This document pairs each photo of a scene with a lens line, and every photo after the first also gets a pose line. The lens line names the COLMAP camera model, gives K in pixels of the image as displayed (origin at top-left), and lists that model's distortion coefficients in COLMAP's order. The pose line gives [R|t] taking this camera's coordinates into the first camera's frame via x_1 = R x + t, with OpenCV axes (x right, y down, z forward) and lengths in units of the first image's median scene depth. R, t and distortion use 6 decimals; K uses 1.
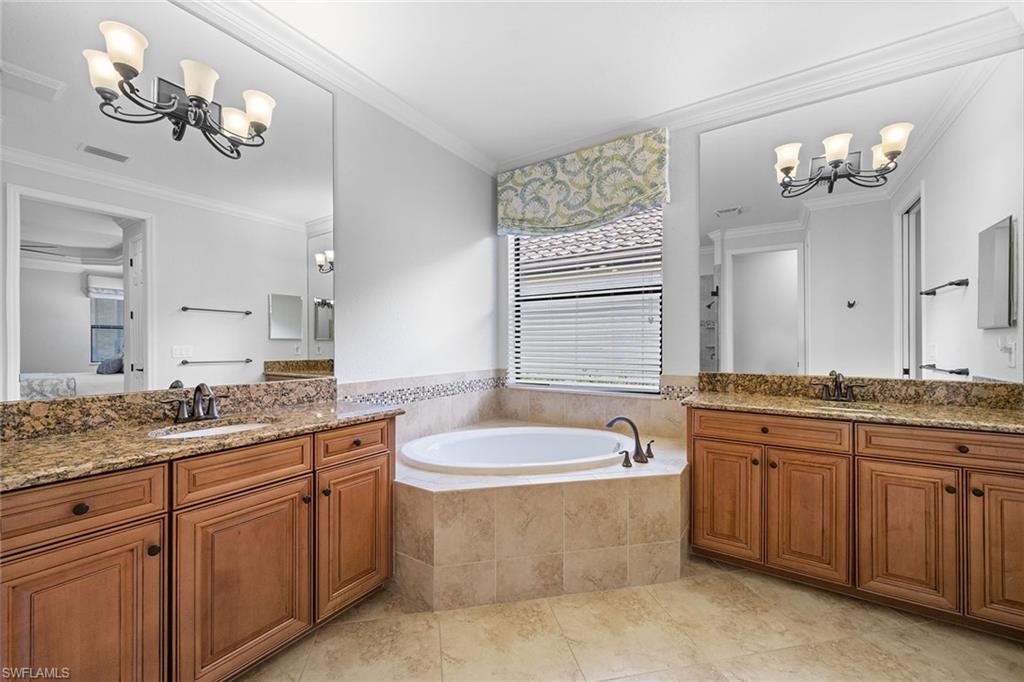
lens RADIAL K [[405.2, 0, 510.3], [0, 405.2, 343.3], [0, 0, 1]] dist [-0.000517, 0.000169]
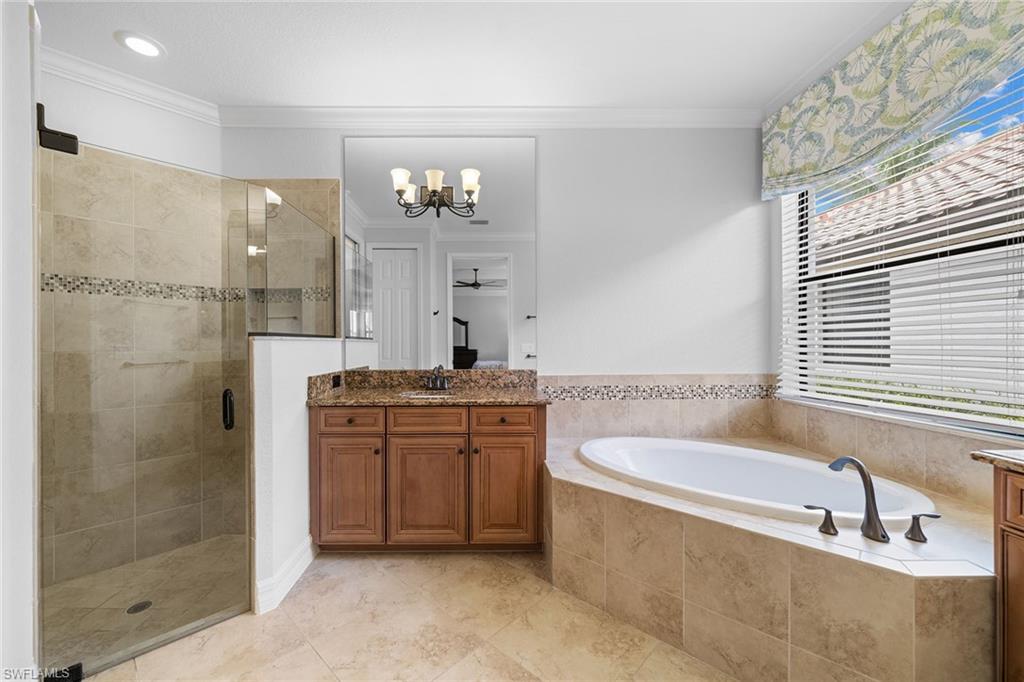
lens RADIAL K [[435.0, 0, 512.7], [0, 435.0, 342.5], [0, 0, 1]] dist [0.000313, 0.000042]
pose [[0.550826, -0.001031, -0.834619, 0.547885], [0.004194, 0.999990, 0.001533, -0.000020], [0.834609, -0.004345, 0.550825, 0.194204]]
